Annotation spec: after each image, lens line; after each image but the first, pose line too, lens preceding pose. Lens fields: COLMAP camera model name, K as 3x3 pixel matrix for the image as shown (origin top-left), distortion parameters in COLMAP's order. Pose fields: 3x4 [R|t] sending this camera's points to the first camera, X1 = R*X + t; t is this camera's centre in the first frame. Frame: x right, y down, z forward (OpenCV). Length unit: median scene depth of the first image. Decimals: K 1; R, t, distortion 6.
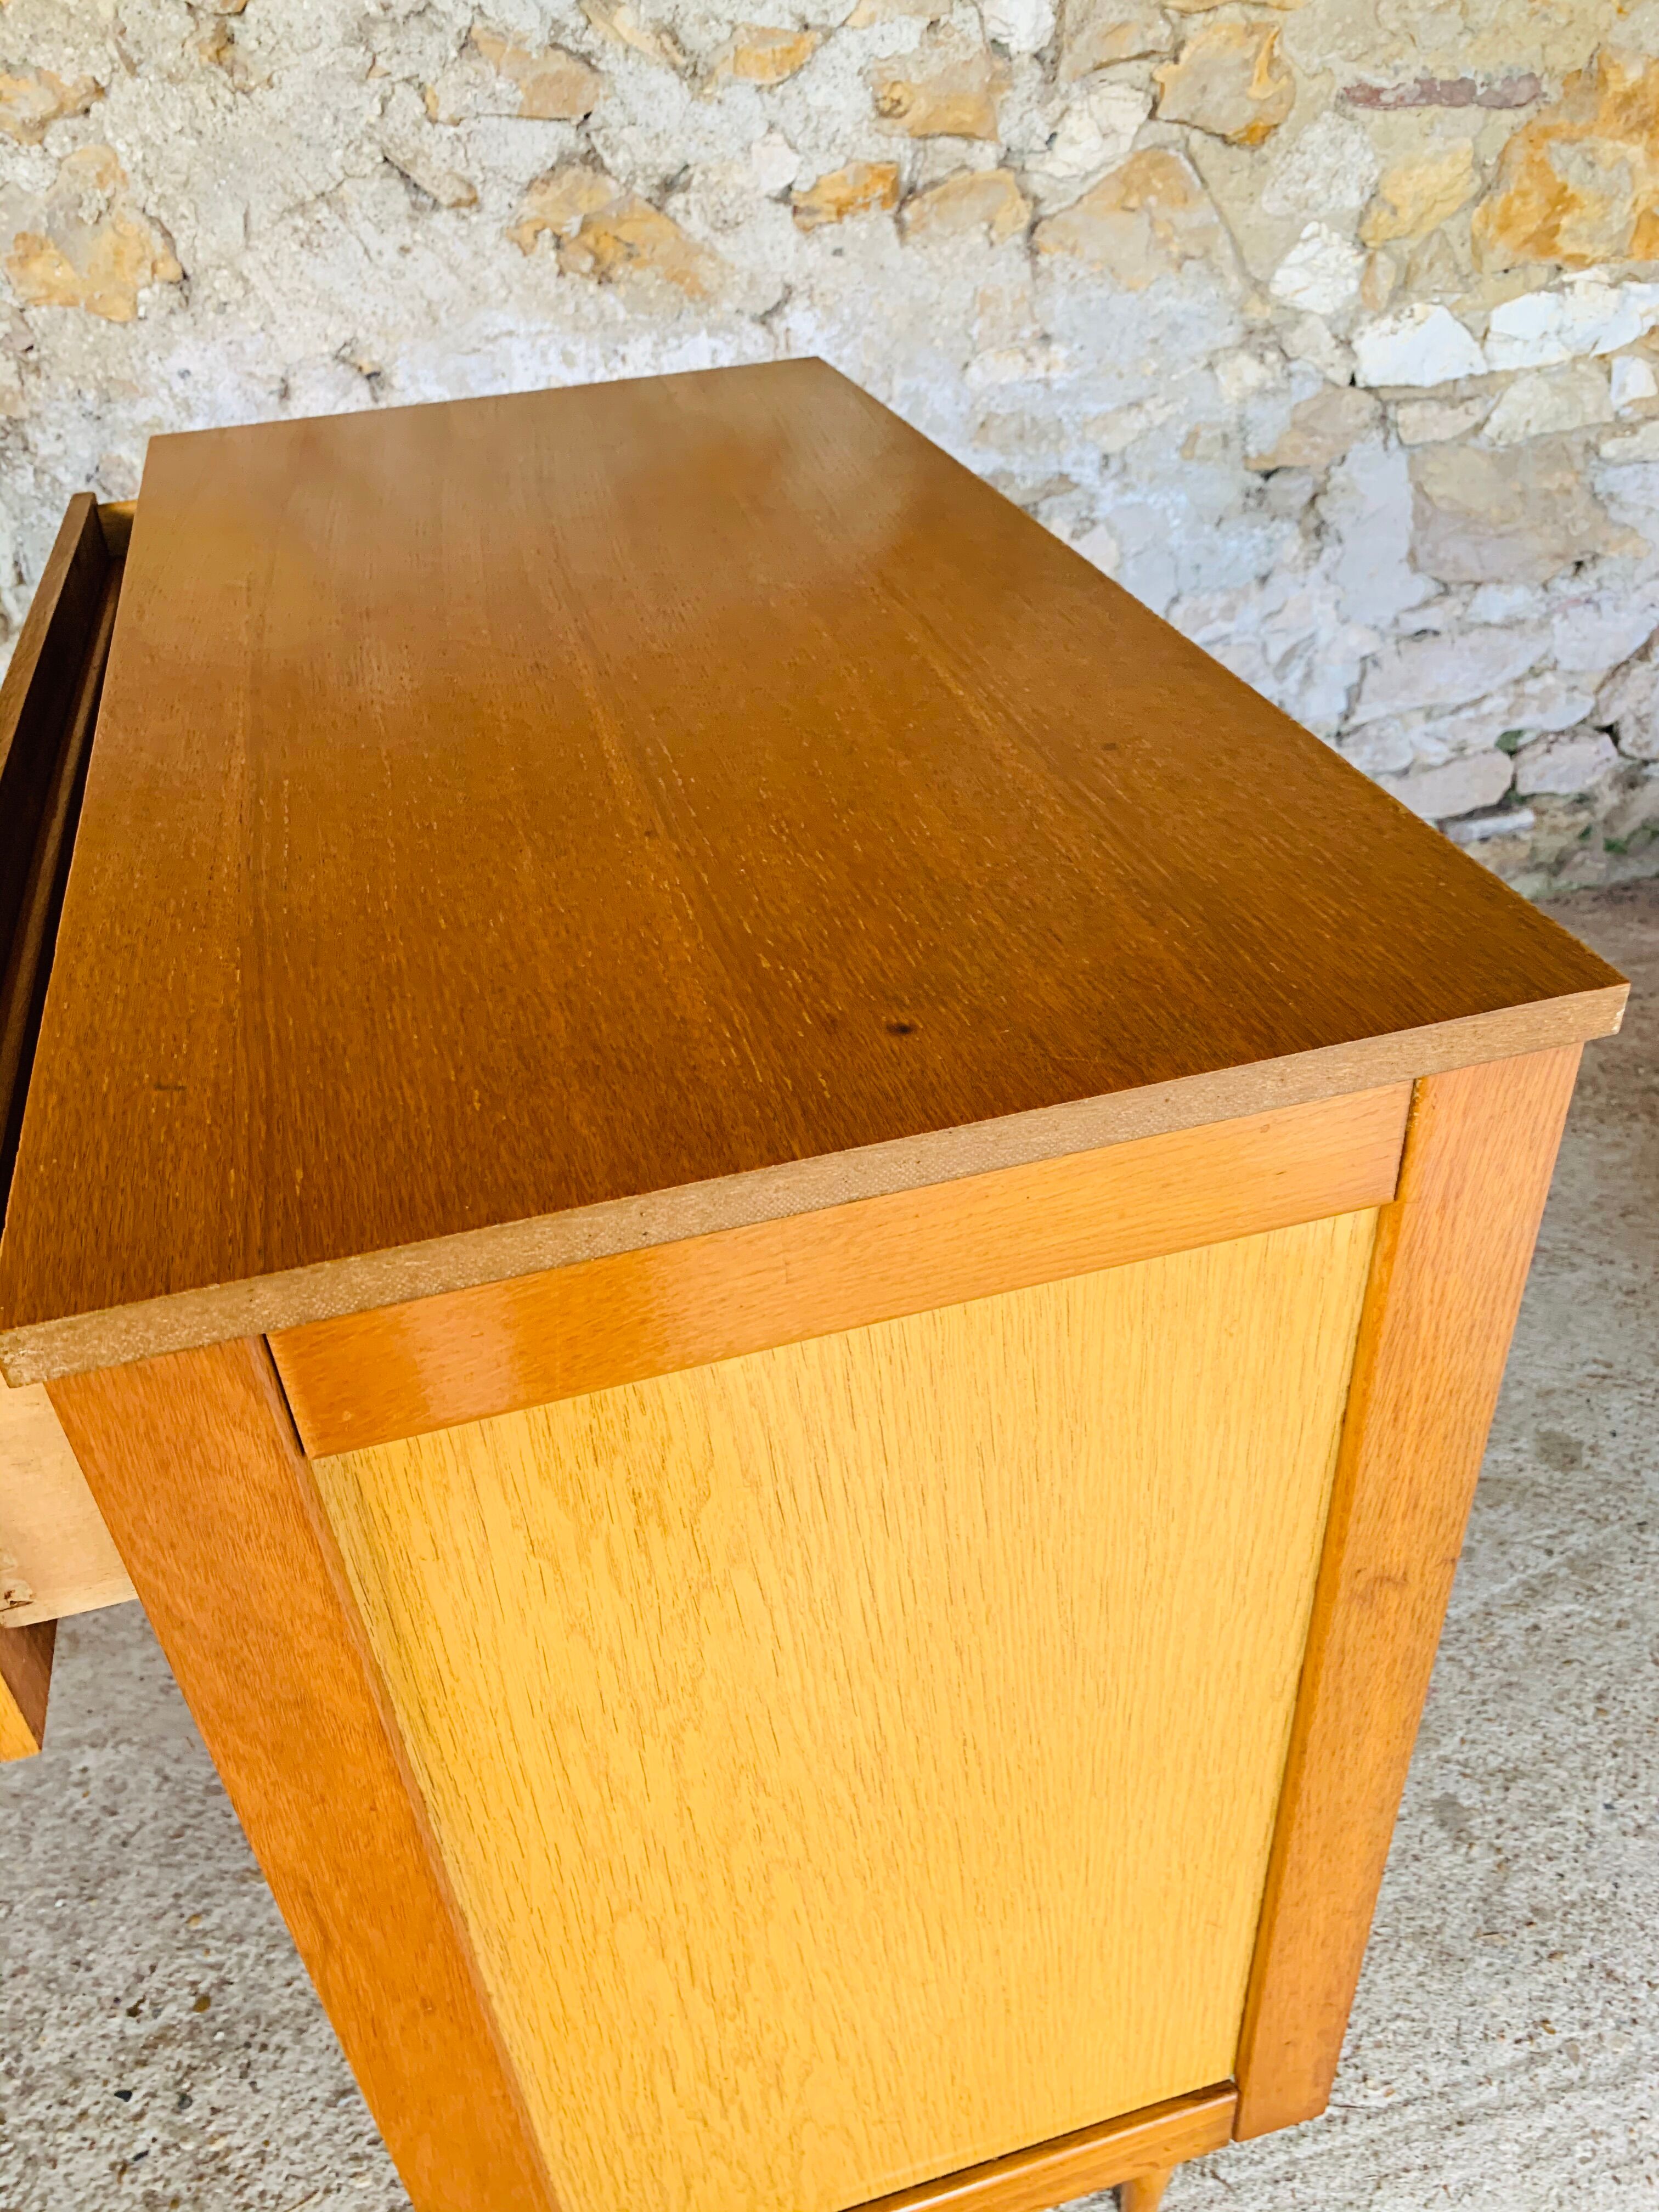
lens RADIAL K [[1727.1, 0, 840.6], [0, 1727.1, 1106.6], [0, 0, 1]] dist [-0.003401, -0.002546]
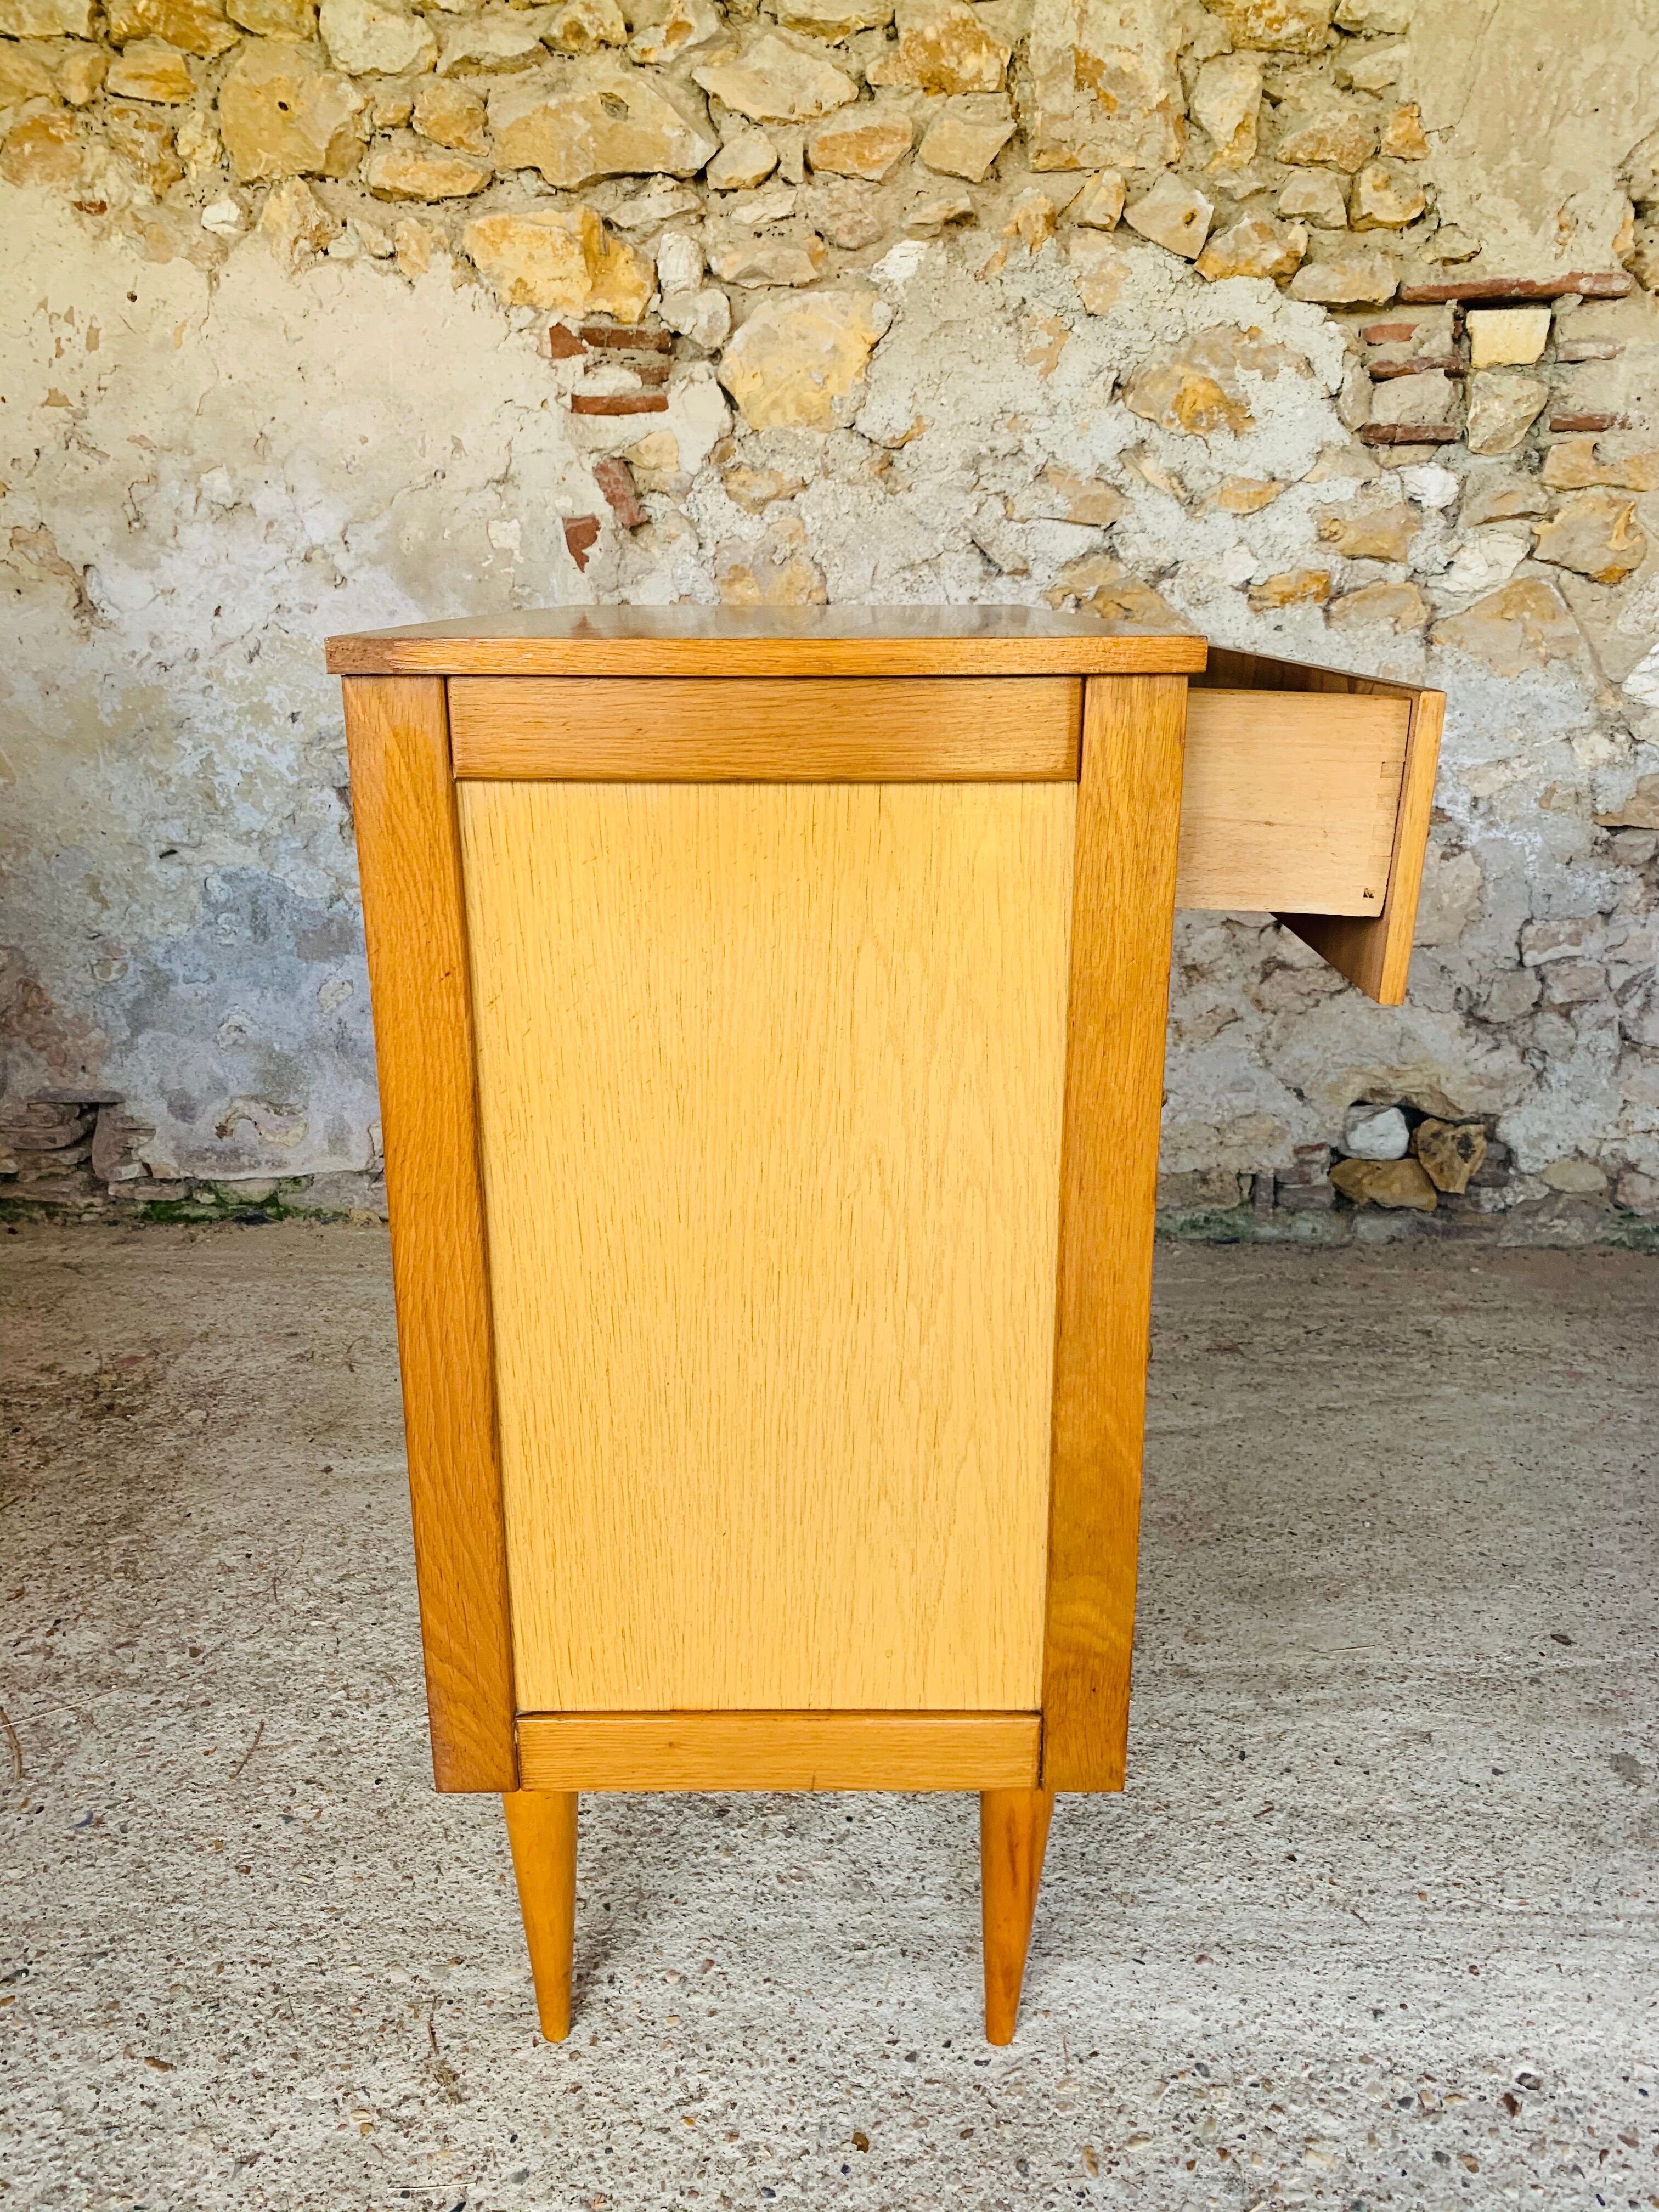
lens RADIAL K [[1727.1, 0, 816.6], [0, 1727.1, 1099.3], [0, 0, 1]] dist [-0.003401, -0.002546]
pose [[0.953398, 0.134663, -0.269998, 0.072546], [-0.212186, 0.935446, -0.282697, 0.338286], [0.214500, 0.326812, 0.920426, -0.236191]]
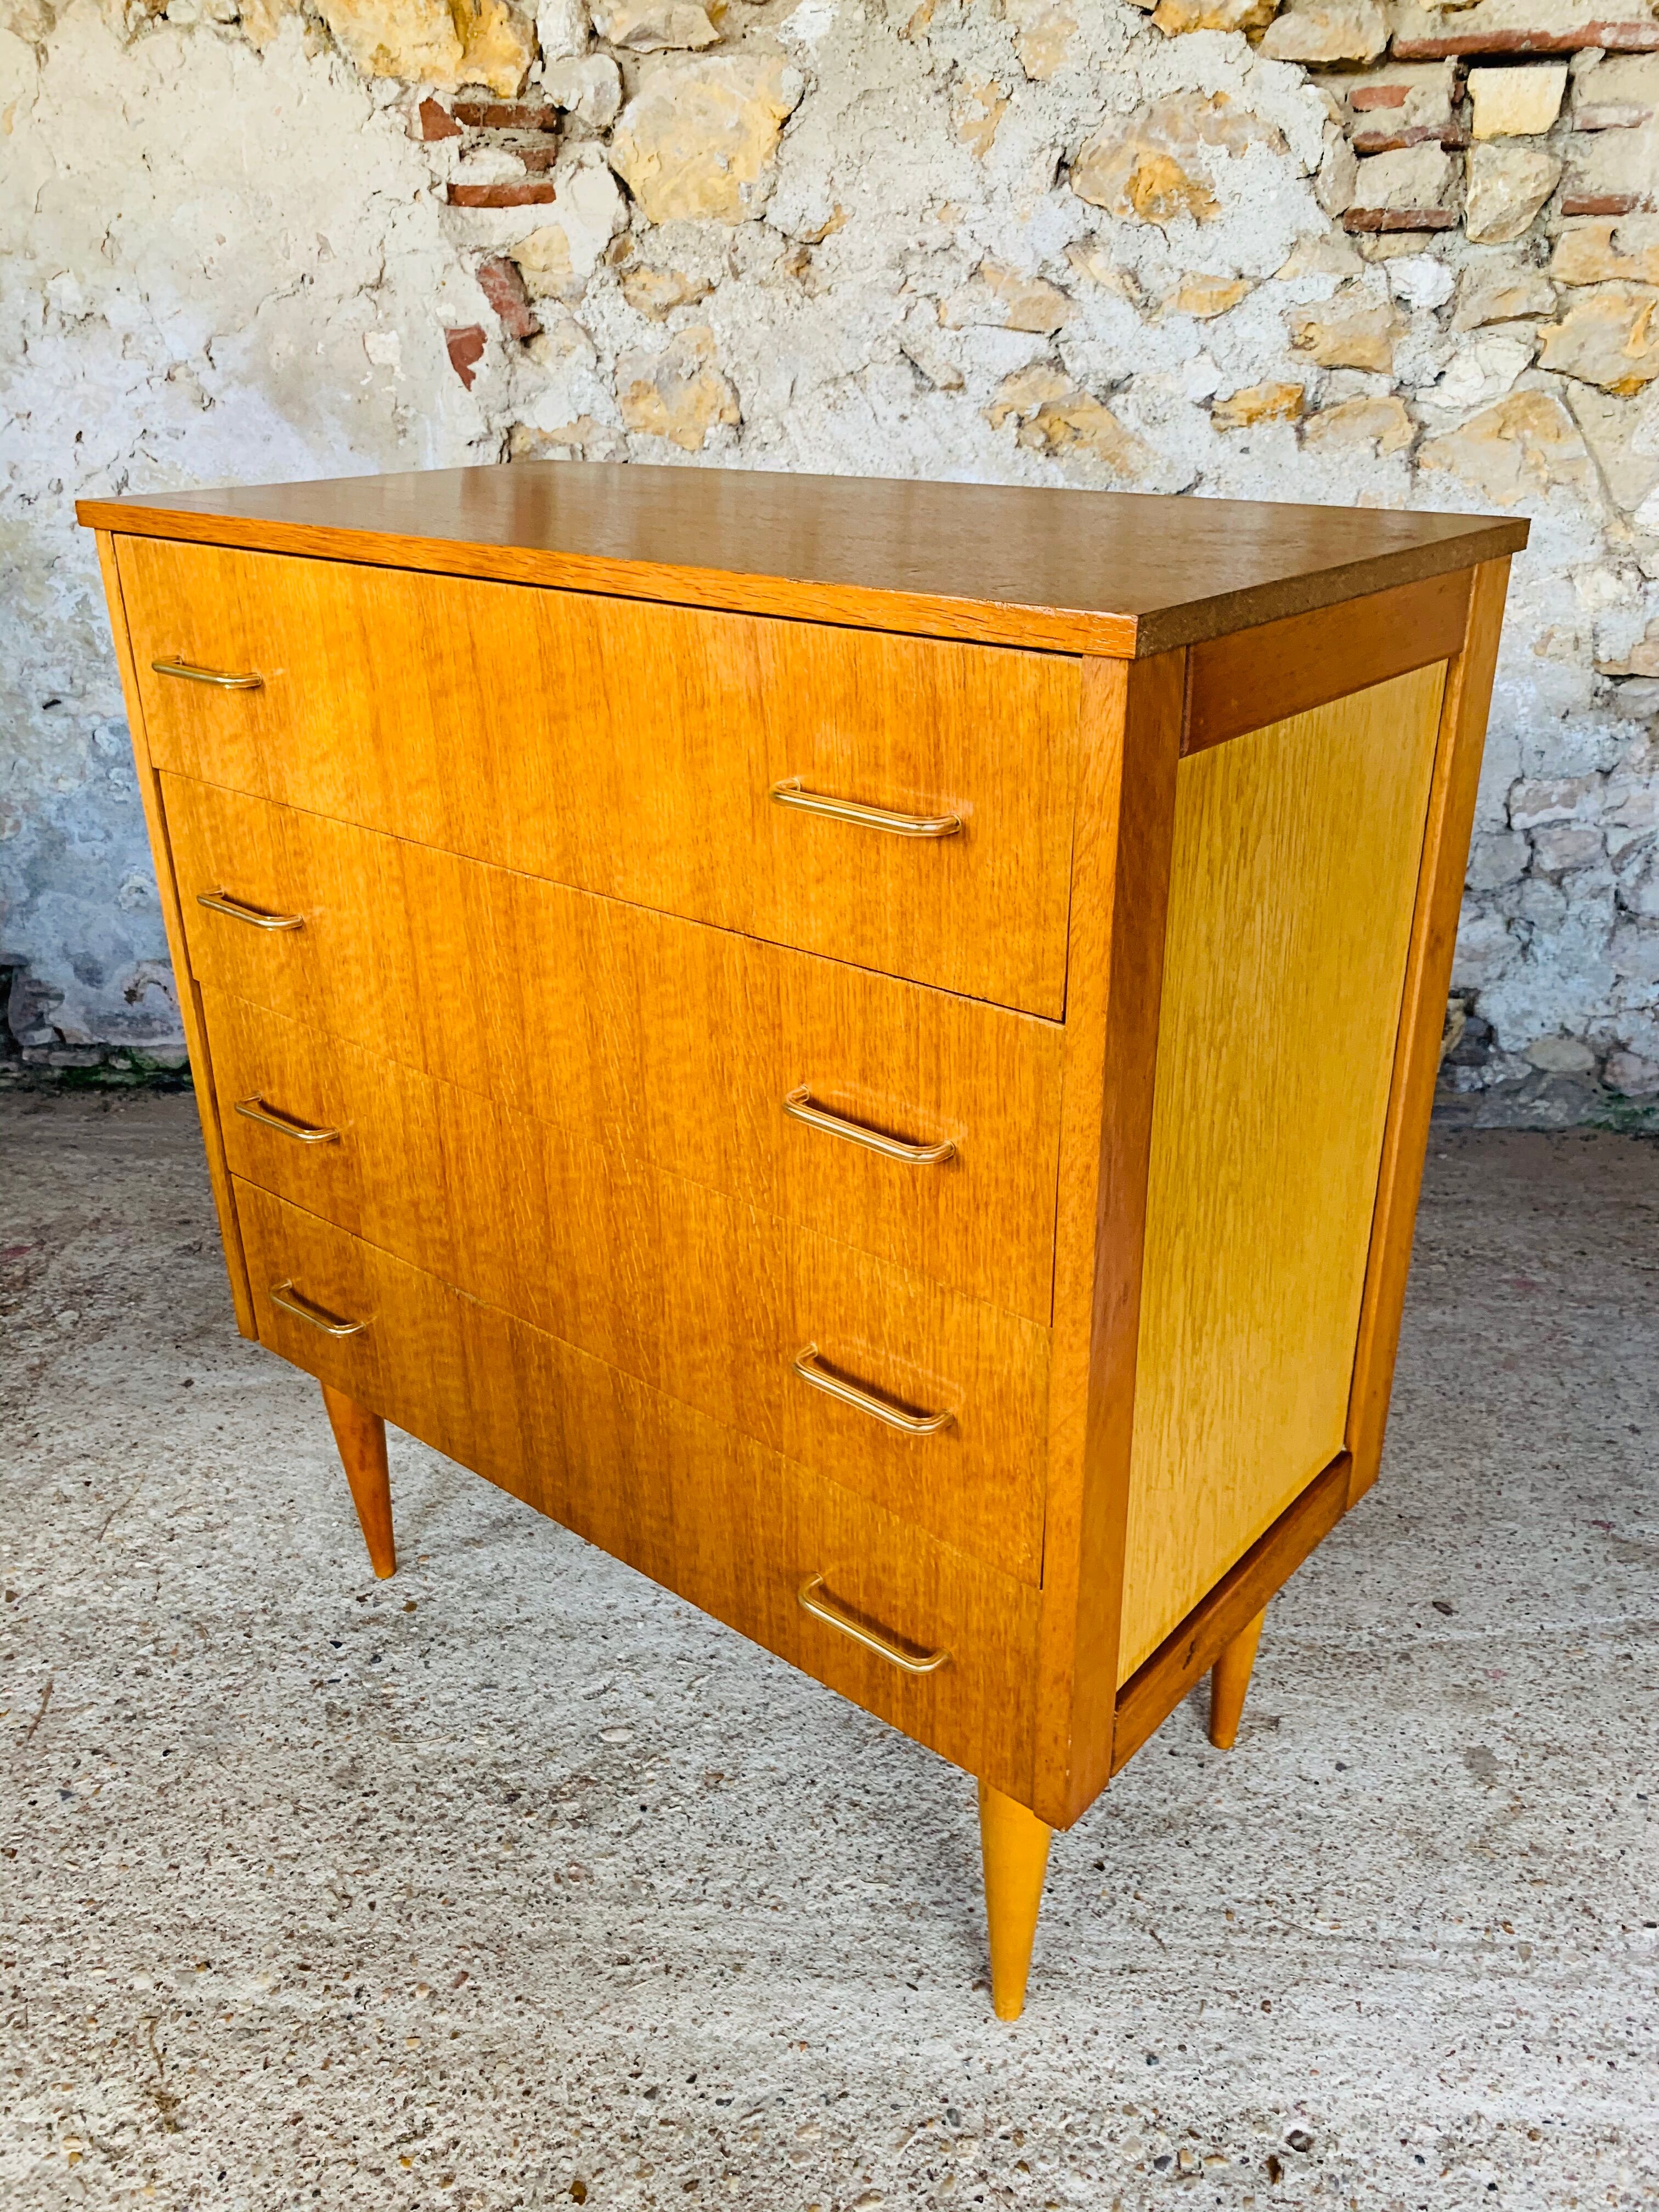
lens RADIAL K [[1727.1, 0, 845.4], [0, 1727.1, 1103.7], [0, 0, 1]] dist [-0.003401, -0.002546]
pose [[0.942449, 0.175810, -0.284395, 0.167606], [-0.224424, 0.963139, -0.148312, 0.206715], [0.247837, 0.203601, 0.947166, -0.146016]]
